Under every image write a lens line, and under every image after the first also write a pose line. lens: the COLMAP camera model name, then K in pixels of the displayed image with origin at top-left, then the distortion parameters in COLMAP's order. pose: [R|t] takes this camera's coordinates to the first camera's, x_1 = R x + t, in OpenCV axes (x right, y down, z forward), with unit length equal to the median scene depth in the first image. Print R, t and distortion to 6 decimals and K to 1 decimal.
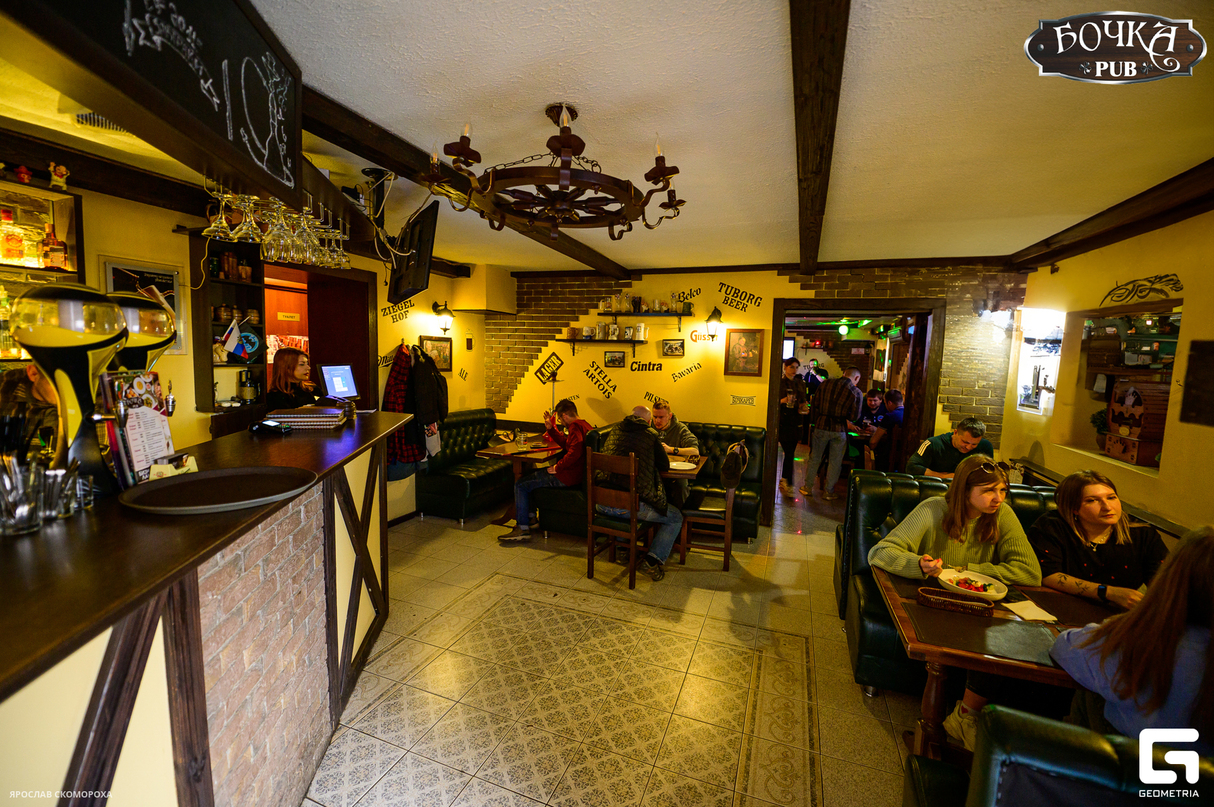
lens RADIAL K [[505.4, 0, 607.0], [0, 505.4, 403.5], [0, 0, 1]] dist [-0.001853, -0.000272]
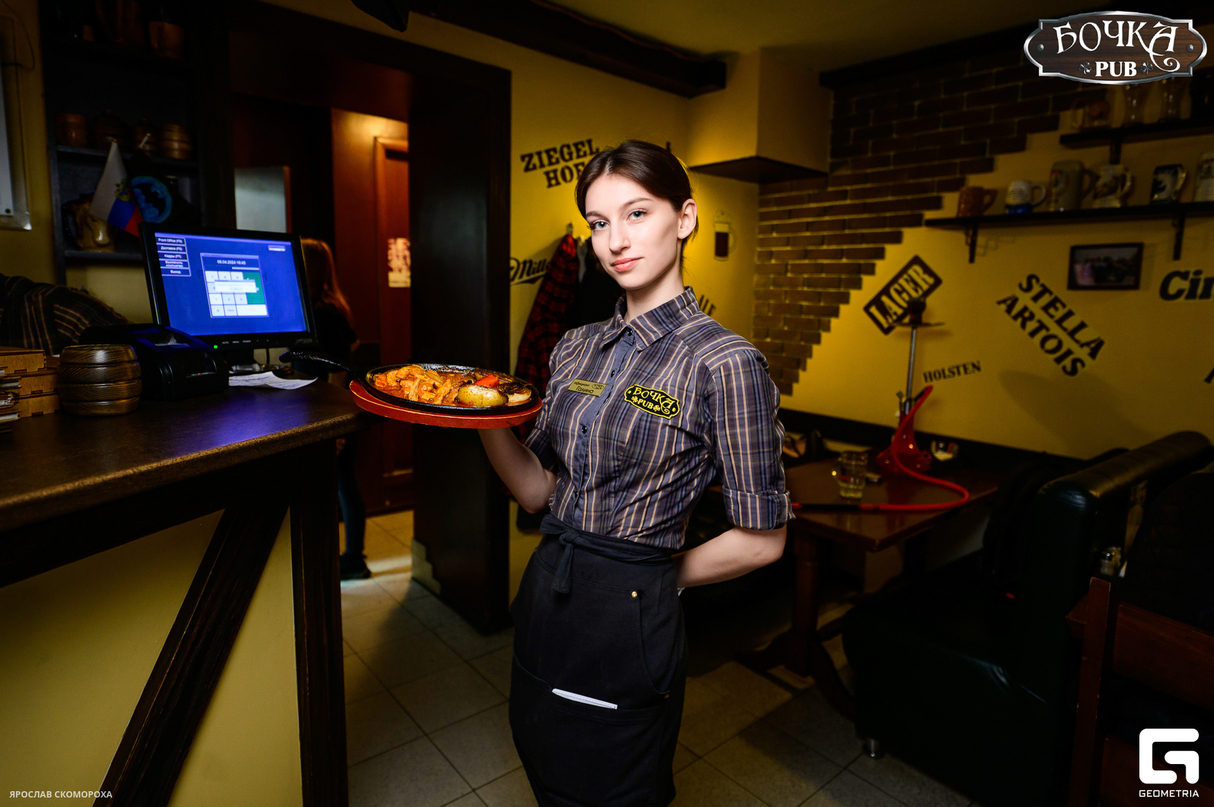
lens RADIAL K [[653.3, 0, 623.3], [0, 653.3, 386.0], [0, 0, 1]] dist [0.000014, 0.000153]
pose [[0.884312, 0.060584, -0.462949, -0.063679], [-0.048597, 0.998103, 0.037789, -0.004414], [0.464361, -0.010920, 0.885579, 0.417549]]
